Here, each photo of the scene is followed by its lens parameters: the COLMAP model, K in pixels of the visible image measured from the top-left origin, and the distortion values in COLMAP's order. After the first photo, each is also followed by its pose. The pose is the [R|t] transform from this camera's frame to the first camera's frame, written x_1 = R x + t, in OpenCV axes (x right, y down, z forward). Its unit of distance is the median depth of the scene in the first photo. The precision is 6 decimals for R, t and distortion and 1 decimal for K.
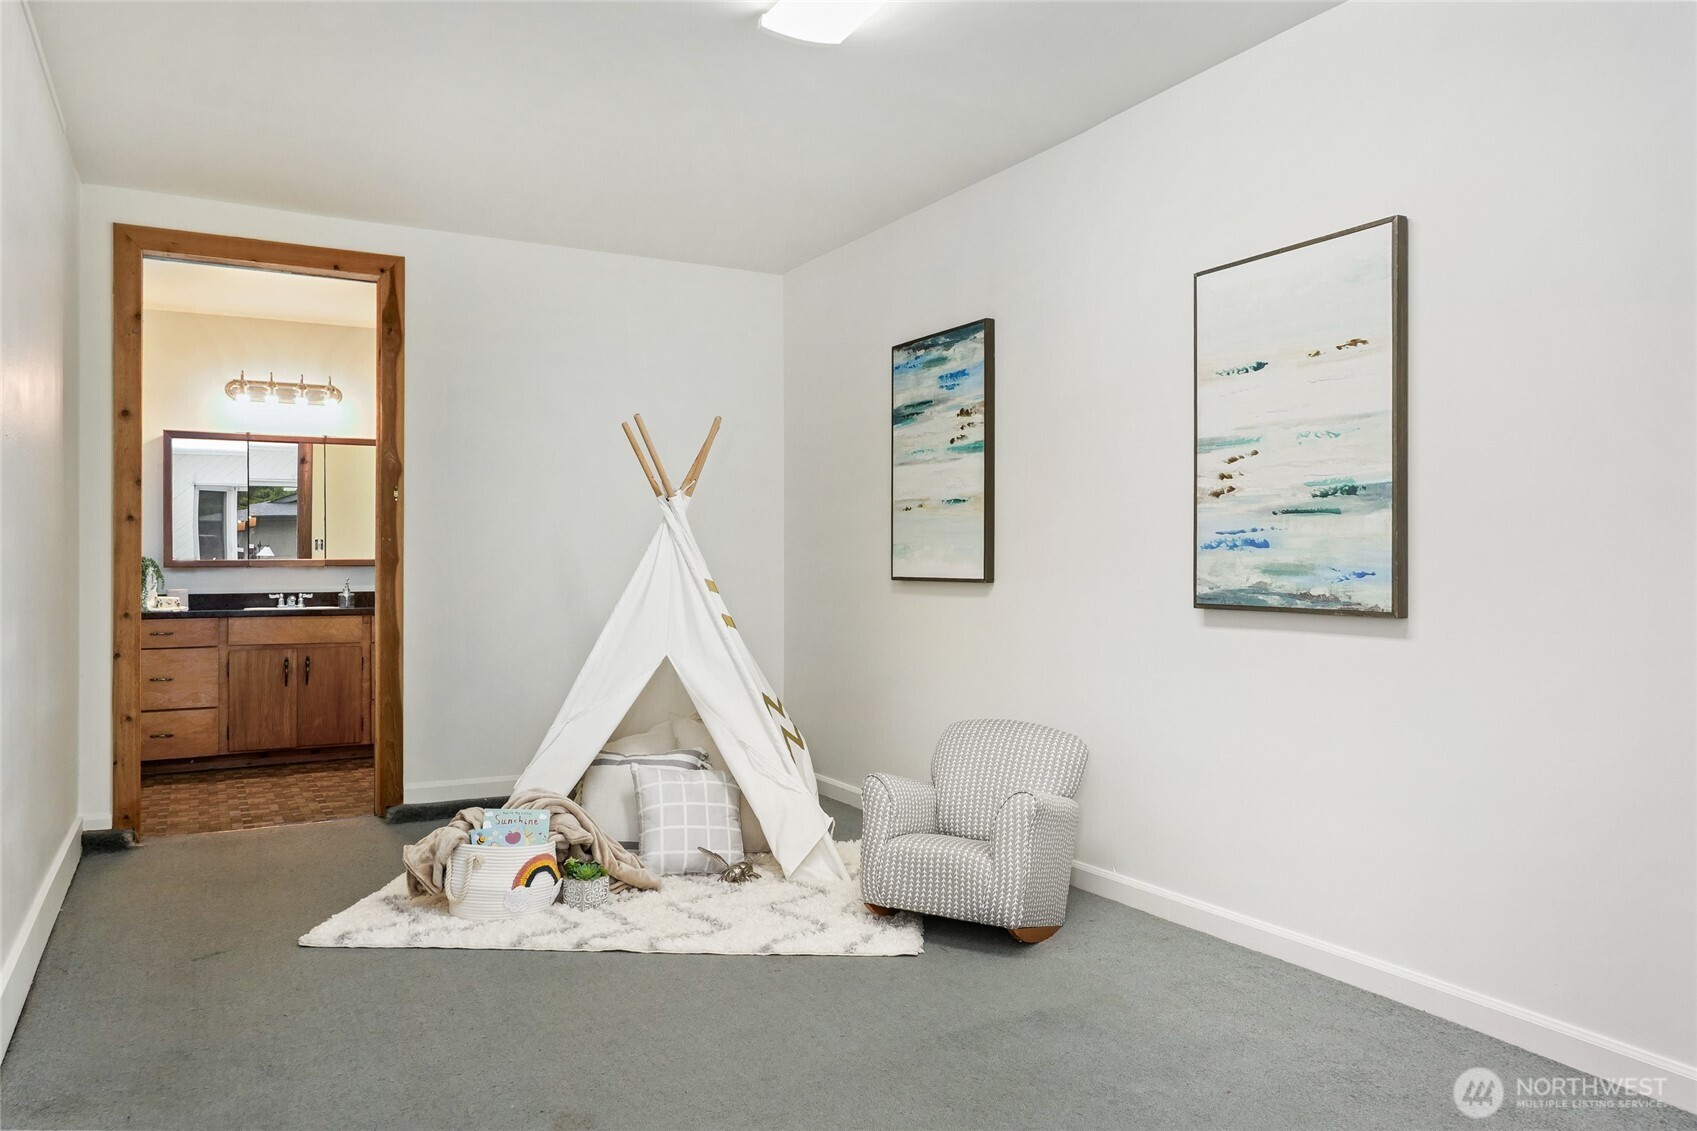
lens RADIAL K [[1159.0, 0, 841.4], [0, 1159.0, 566.2], [0, 0, 1]] dist [-0.003206, -0.001686]
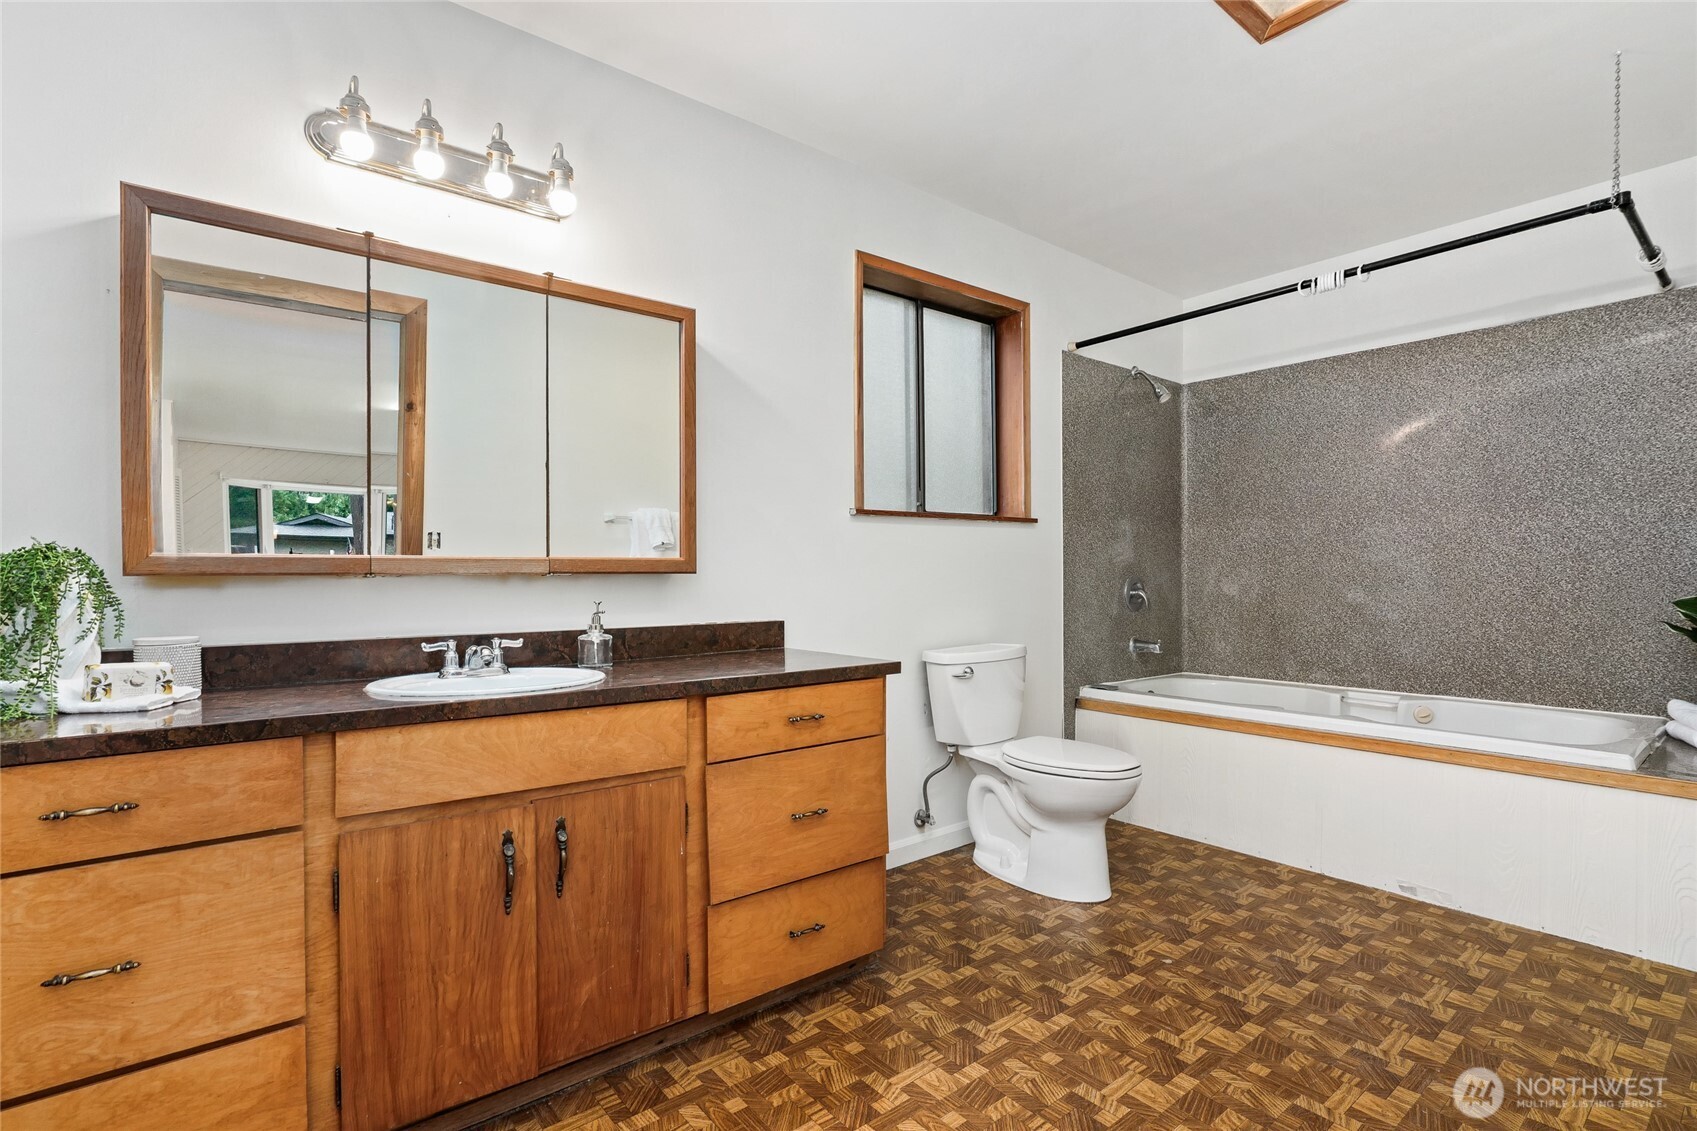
lens RADIAL K [[792.2, 0, 851.4], [0, 792.2, 584.2], [0, 0, 1]] dist [-0.017552, 0.000818]
pose [[0.986624, 0.001640, 0.163004, -0.413365], [-0.003656, 0.999920, 0.012070, 0.000028], [-0.162971, -0.012504, 0.986552, 0.743644]]
